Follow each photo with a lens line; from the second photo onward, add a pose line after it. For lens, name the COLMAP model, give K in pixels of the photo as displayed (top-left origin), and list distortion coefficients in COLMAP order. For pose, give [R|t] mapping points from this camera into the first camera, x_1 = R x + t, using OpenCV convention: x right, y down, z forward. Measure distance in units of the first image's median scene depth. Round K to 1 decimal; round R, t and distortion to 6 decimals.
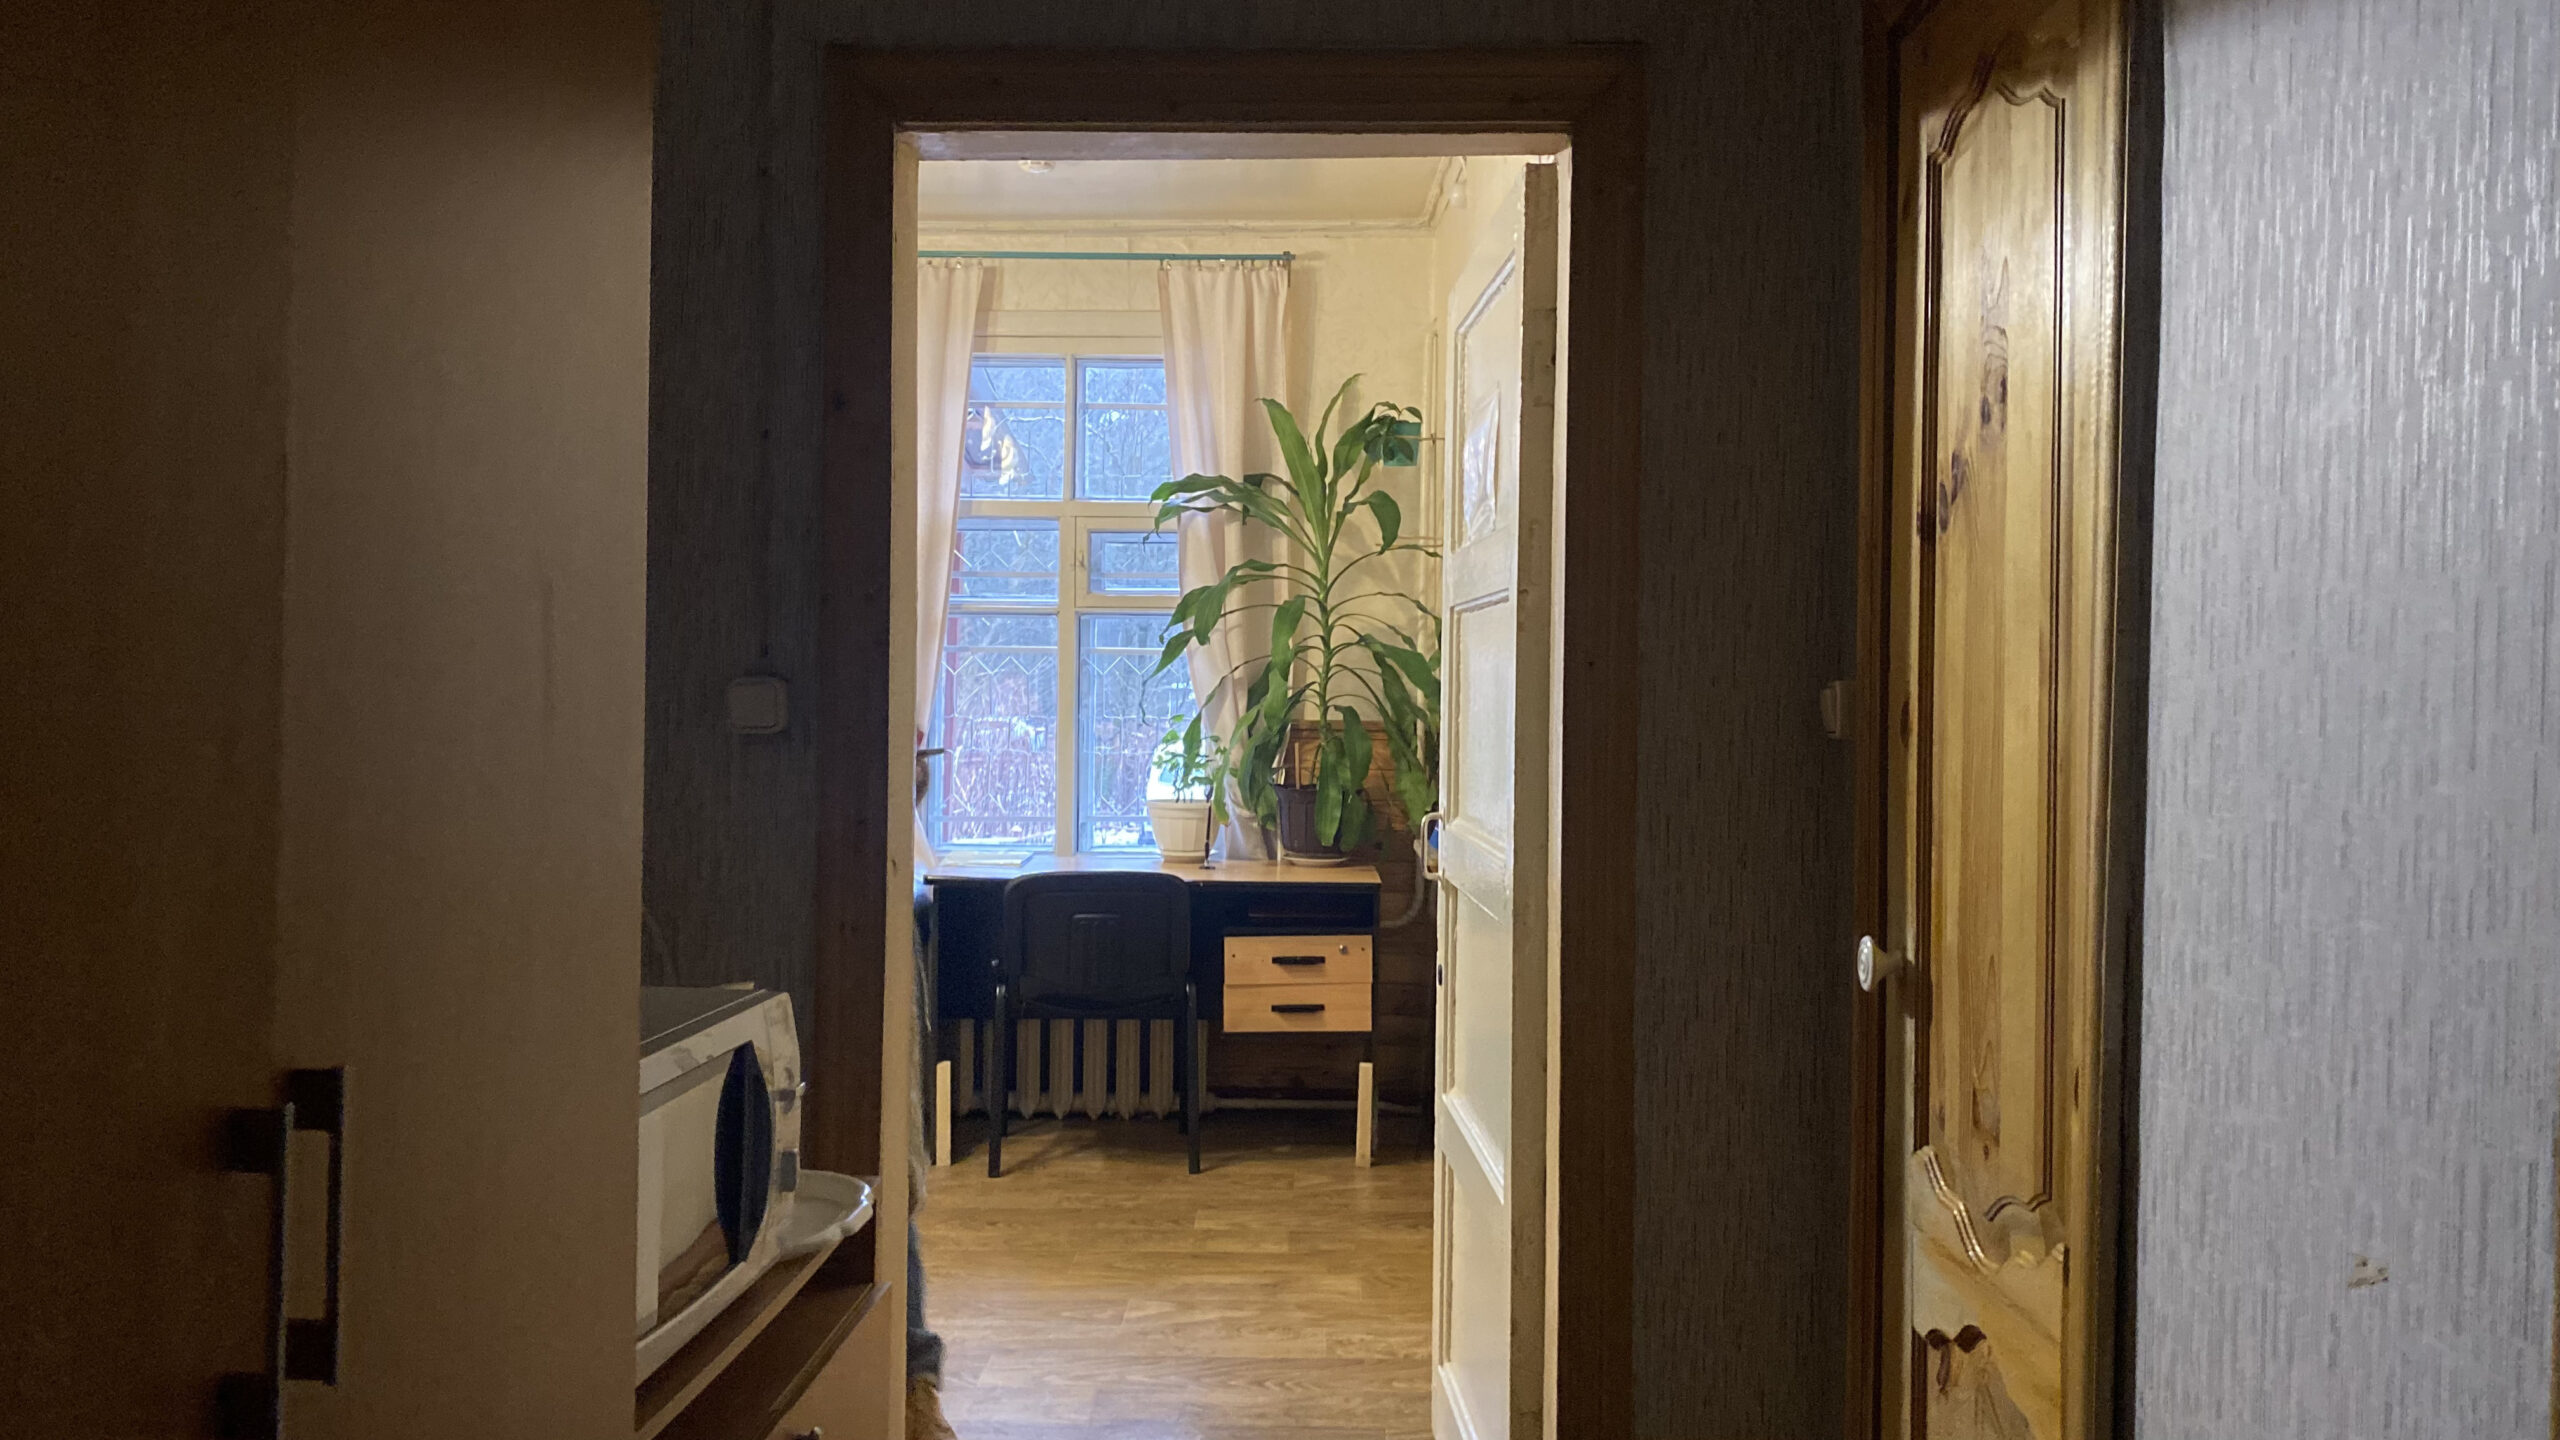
lens RADIAL K [[1956.9, 0, 1281.5], [0, 1956.9, 713.8], [0, 0, 1]] dist [-0.004926, -0.003803]
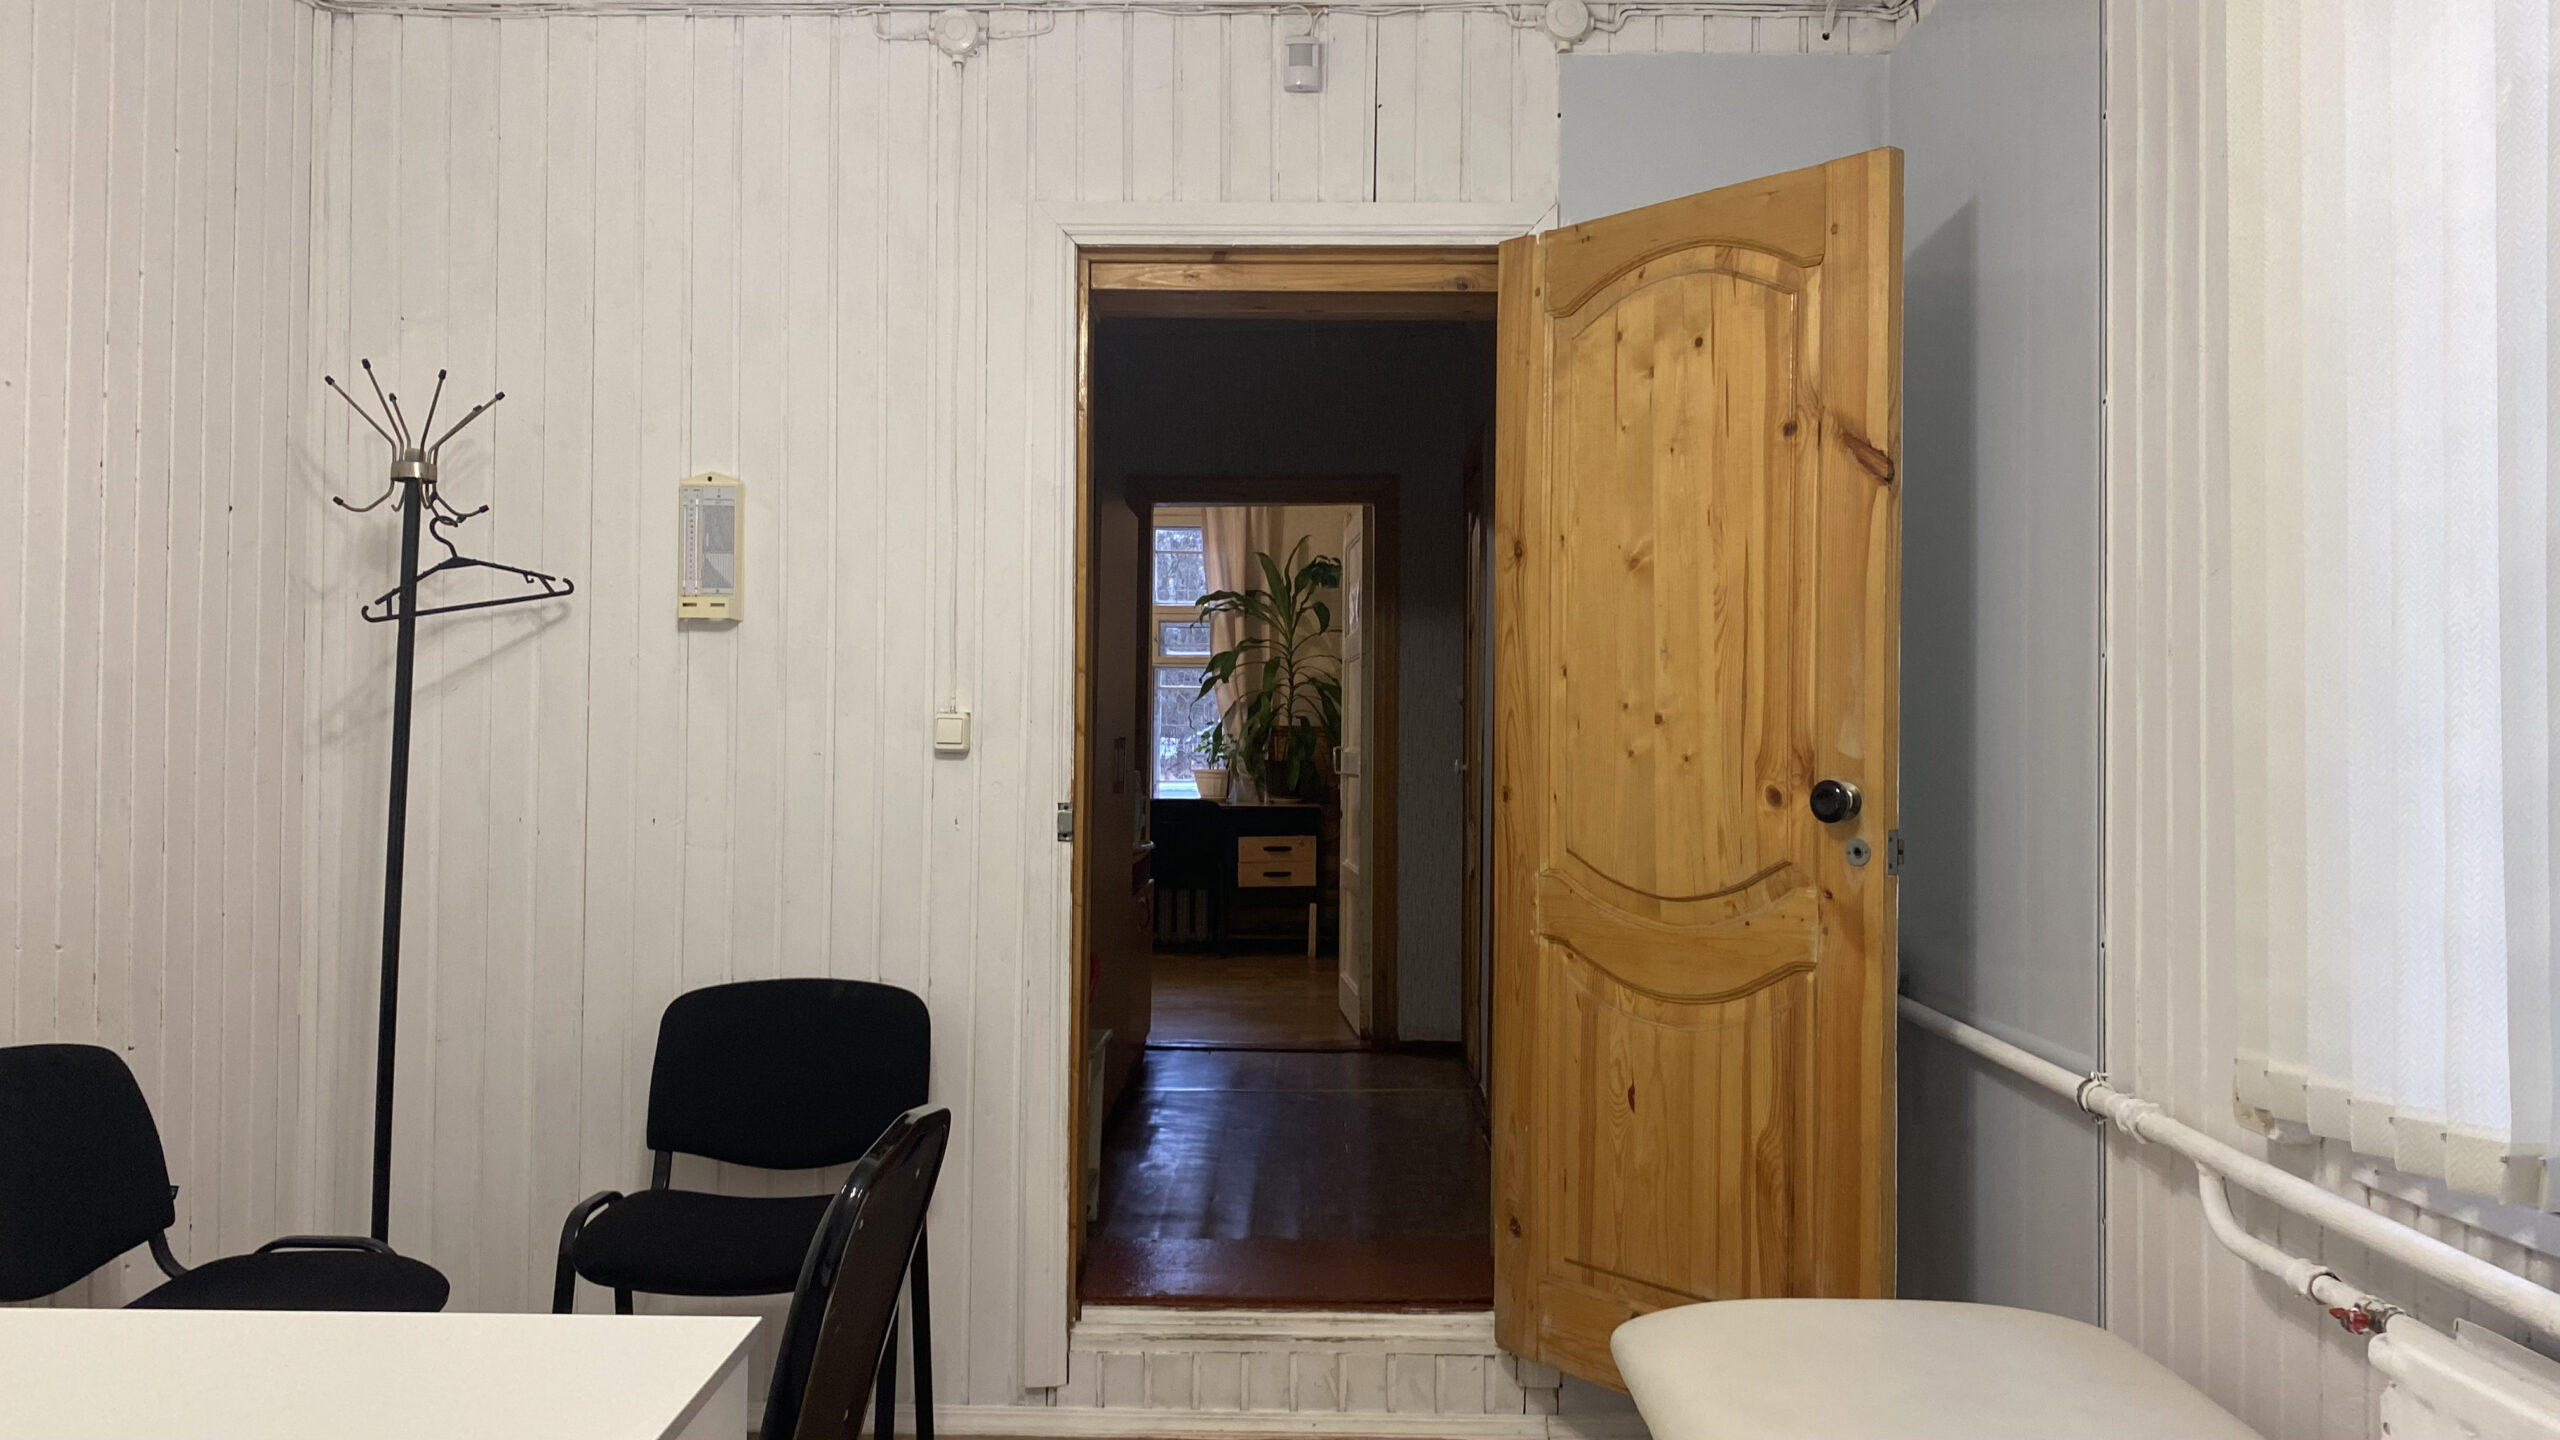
lens RADIAL K [[1956.9, 0, 1278.9], [0, 1956.9, 723.4], [0, 0, 1]] dist [-0.004926, -0.003803]
pose [[0.999847, -0.004309, 0.016967, -0.019886], [0.004581, 0.999861, -0.016036, 0.031503], [-0.016896, 0.016111, 0.999727, -0.834116]]
